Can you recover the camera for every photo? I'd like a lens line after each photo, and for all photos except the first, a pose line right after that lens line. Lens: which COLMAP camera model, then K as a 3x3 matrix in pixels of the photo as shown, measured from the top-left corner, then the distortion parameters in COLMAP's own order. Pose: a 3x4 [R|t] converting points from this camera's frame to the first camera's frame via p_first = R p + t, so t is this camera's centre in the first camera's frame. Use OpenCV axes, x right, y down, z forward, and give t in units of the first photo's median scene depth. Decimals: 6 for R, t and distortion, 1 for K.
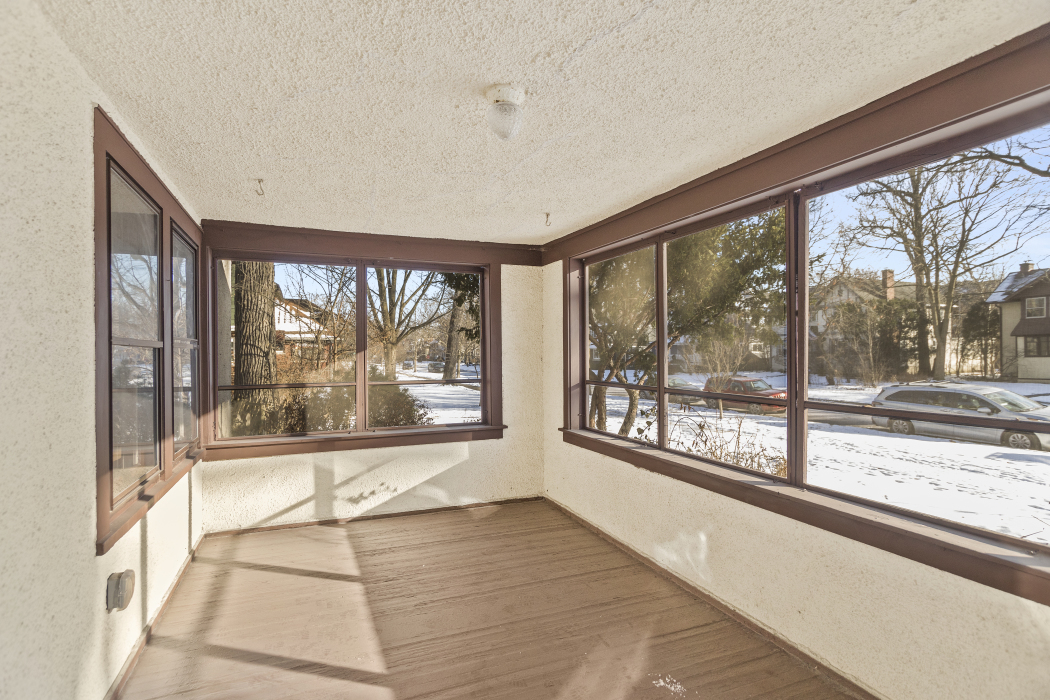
lens RADIAL K [[499.0, 0, 526.5], [0, 499.0, 350.0], [0, 0, 1]] dist [-0.010348, 0.002857]
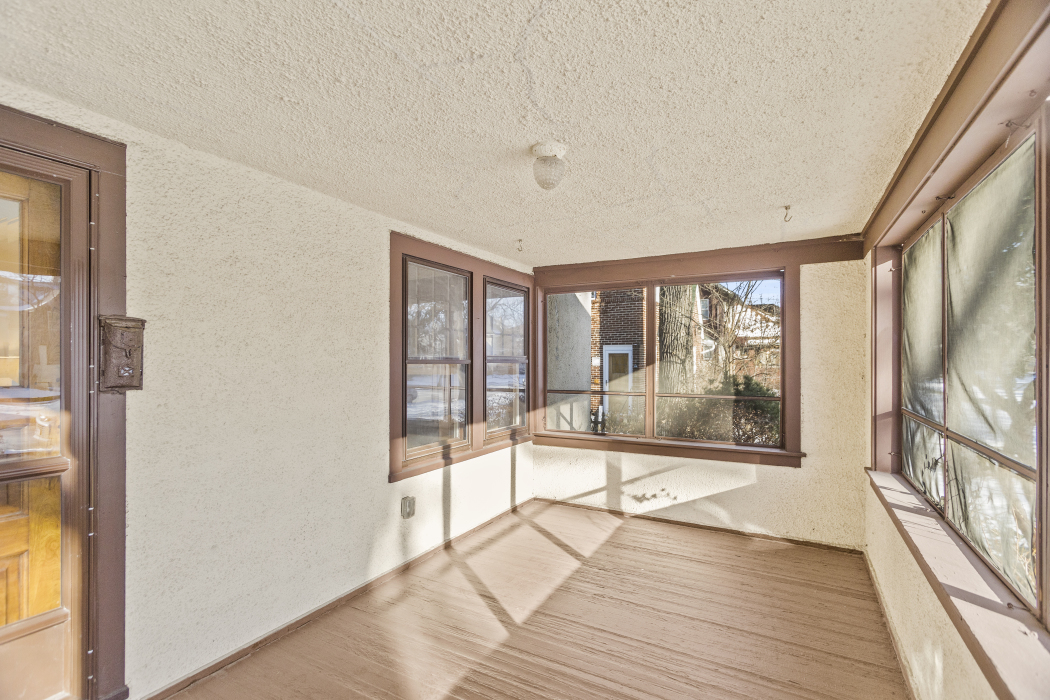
lens RADIAL K [[499.0, 0, 530.5], [0, 499.0, 355.3], [0, 0, 1]] dist [-0.010348, 0.002857]
pose [[0.623465, -0.000146, -0.781851, 0.389906], [0.001473, 0.999998, 0.000988, -0.021427], [0.781850, -0.001767, 0.623465, 0.123634]]
